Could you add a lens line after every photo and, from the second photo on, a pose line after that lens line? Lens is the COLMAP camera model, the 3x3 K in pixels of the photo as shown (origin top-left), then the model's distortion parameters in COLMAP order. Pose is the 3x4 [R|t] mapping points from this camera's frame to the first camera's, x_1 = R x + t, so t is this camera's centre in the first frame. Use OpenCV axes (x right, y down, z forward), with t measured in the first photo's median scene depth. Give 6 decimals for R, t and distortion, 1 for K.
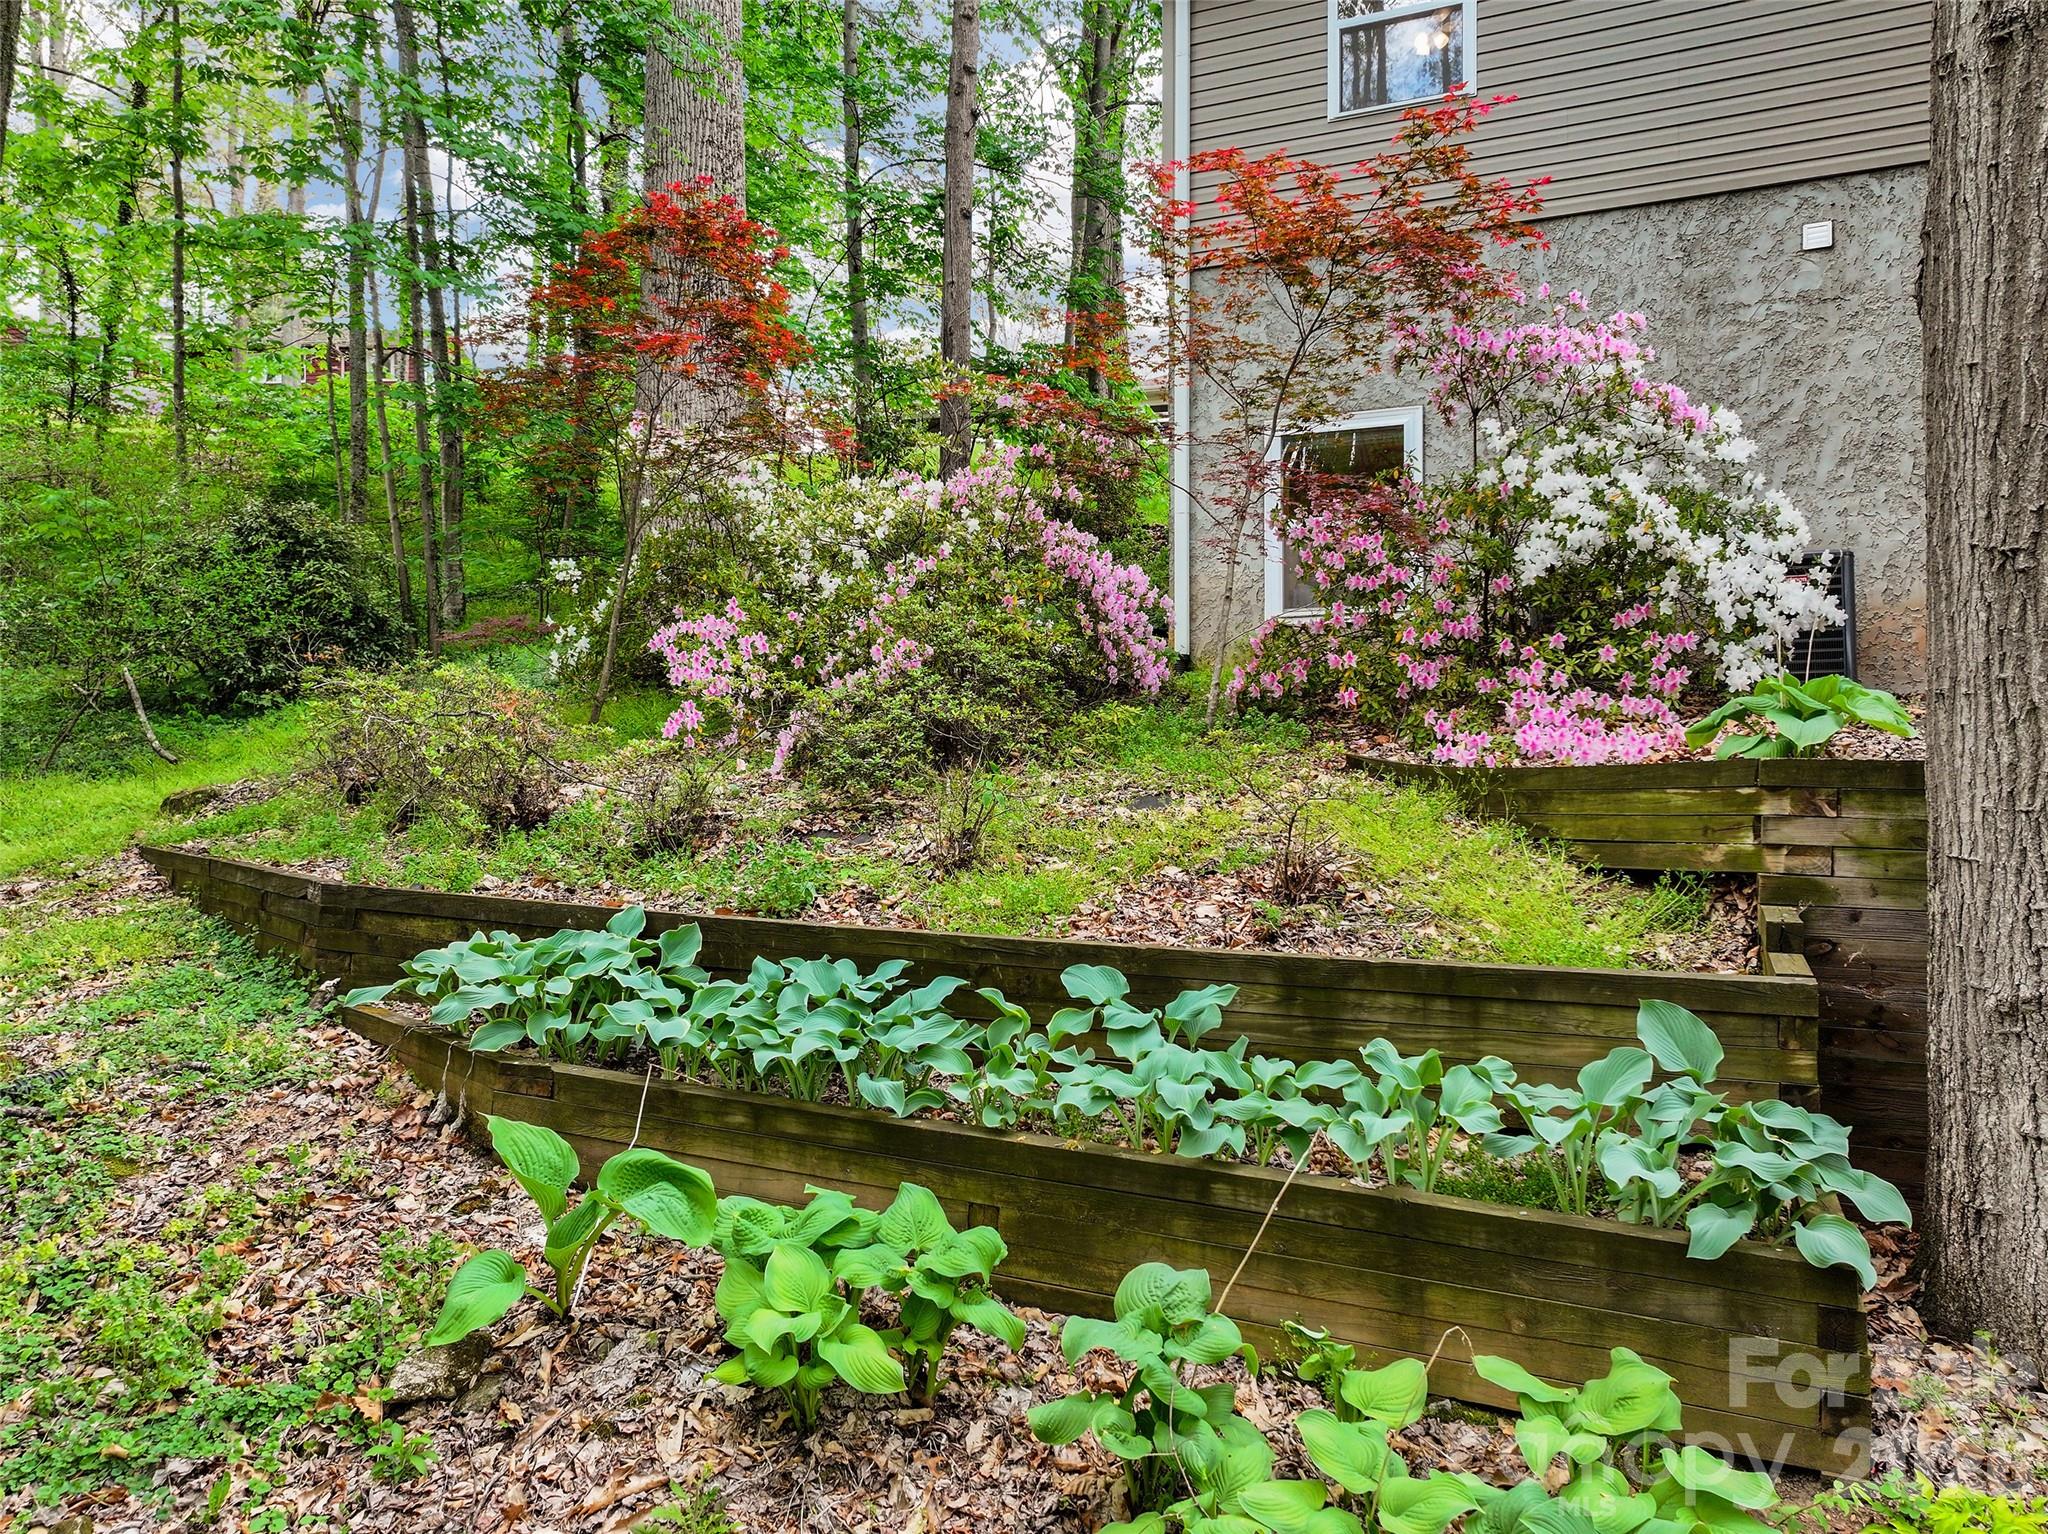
lens RADIAL K [[1440.6, 0, 1029.5], [0, 1440.6, 761.8], [0, 0, 1]] dist [-0.003496, 0.020290]
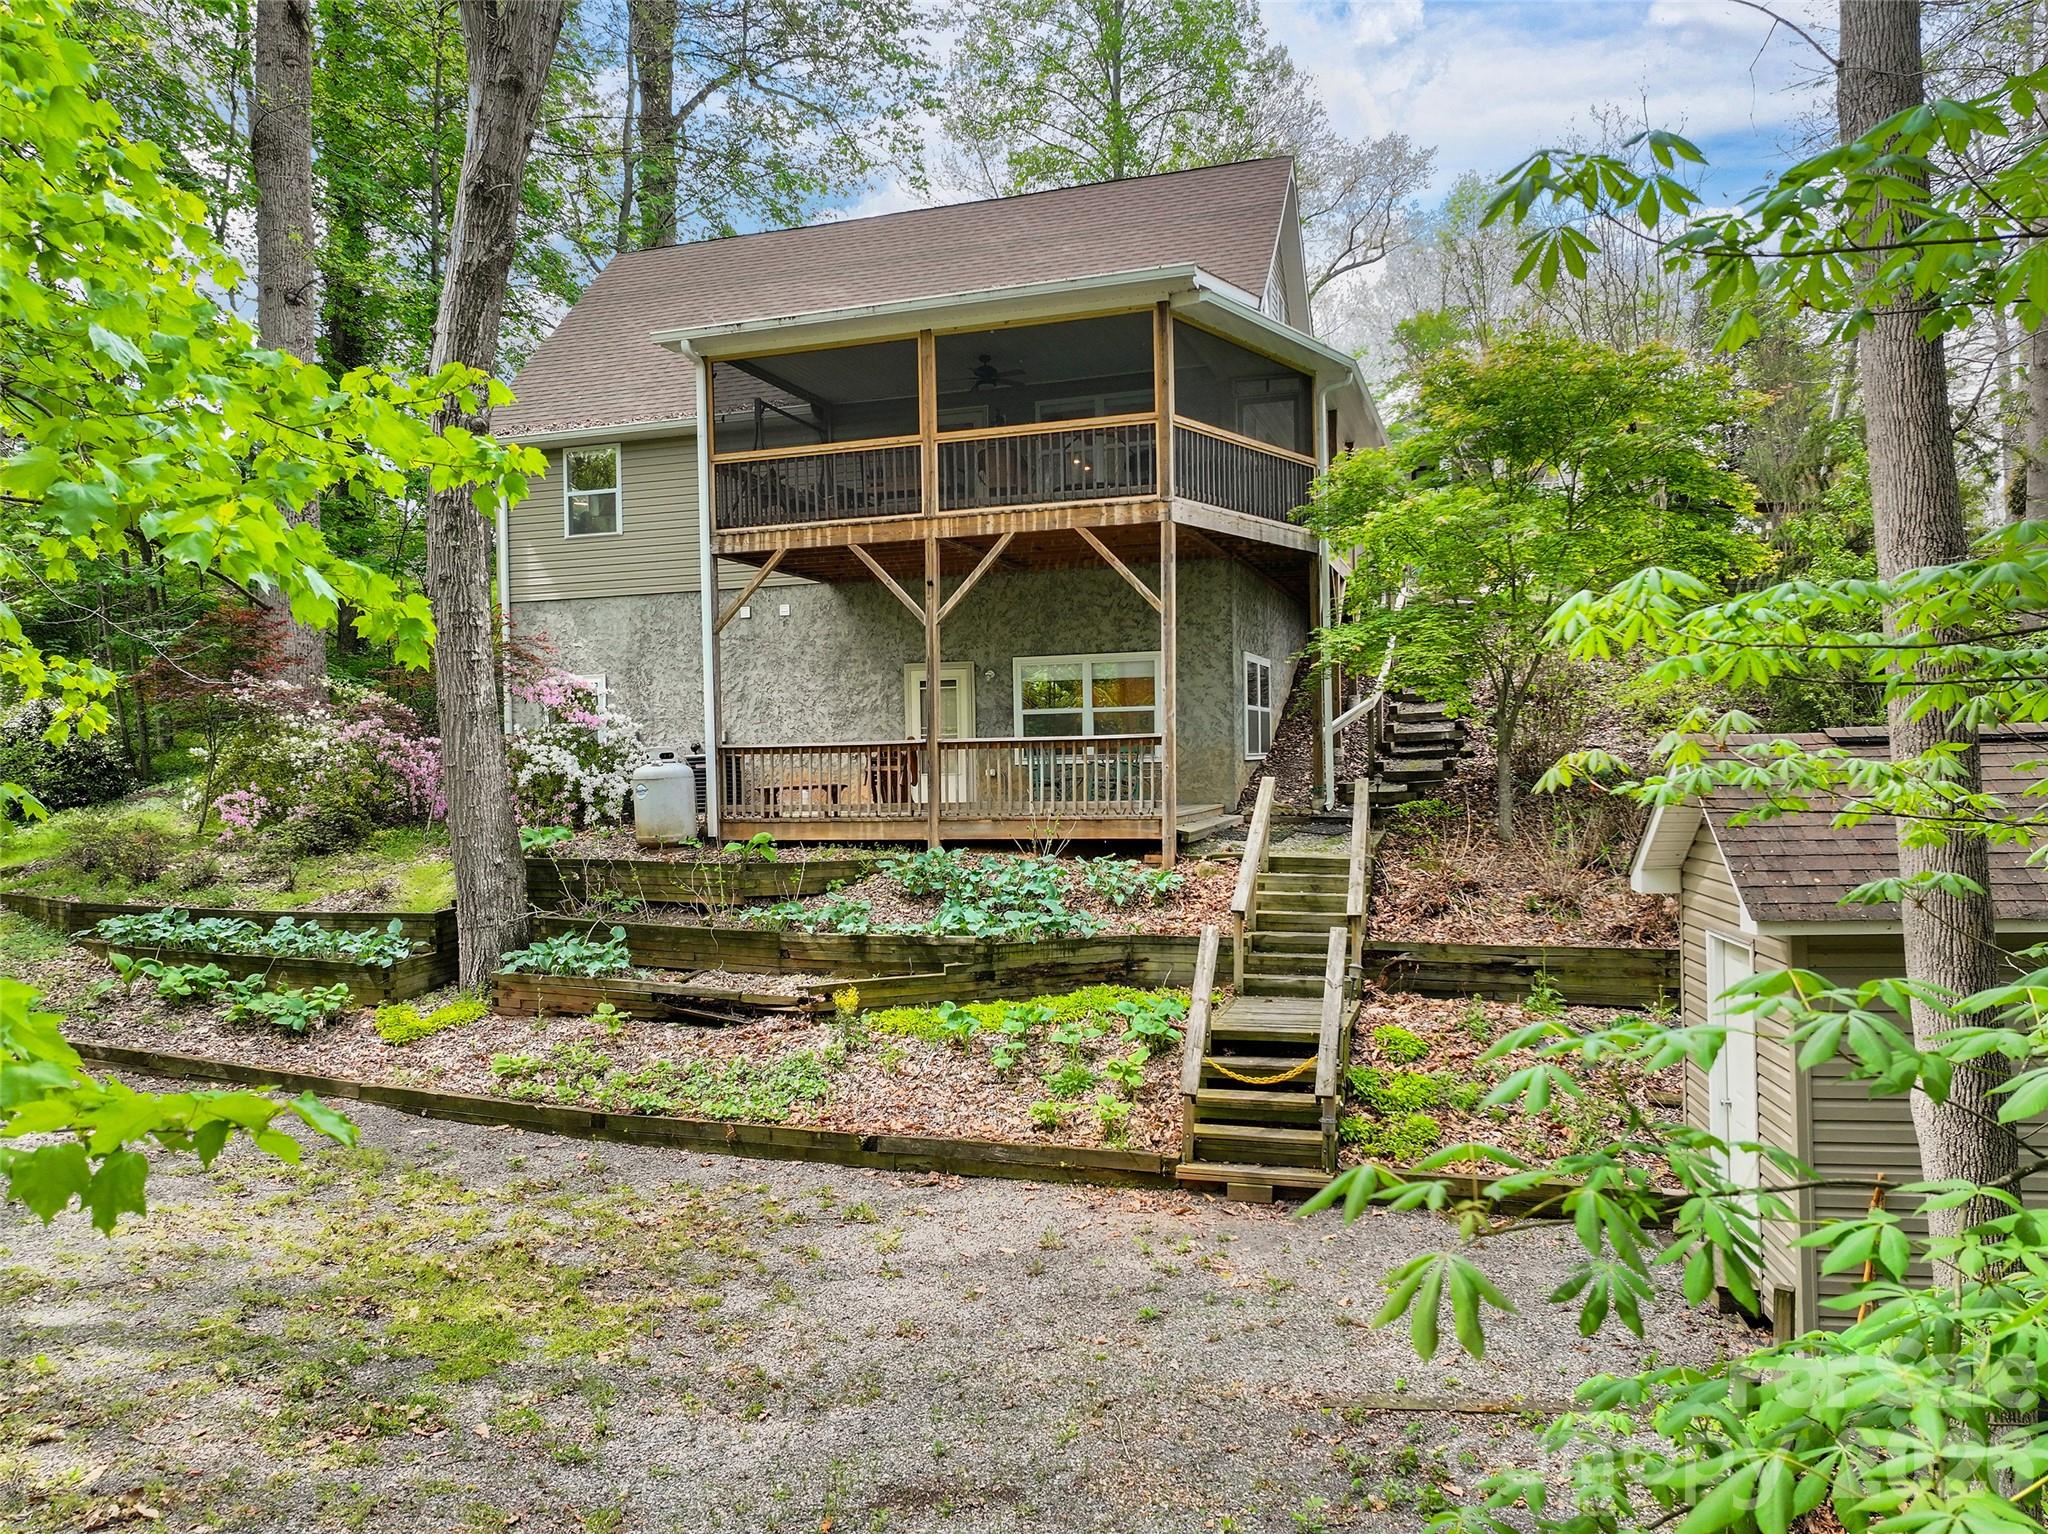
lens RADIAL K [[1440.6, 0, 1017.5], [0, 1440.6, 775.0], [0, 0, 1]] dist [-0.003496, 0.020290]
pose [[0.993358, -0.020147, 0.113286, 1.050445], [0.020277, 0.999794, 0.000005, -0.131672], [-0.113263, 0.002292, 0.993562, -2.052021]]
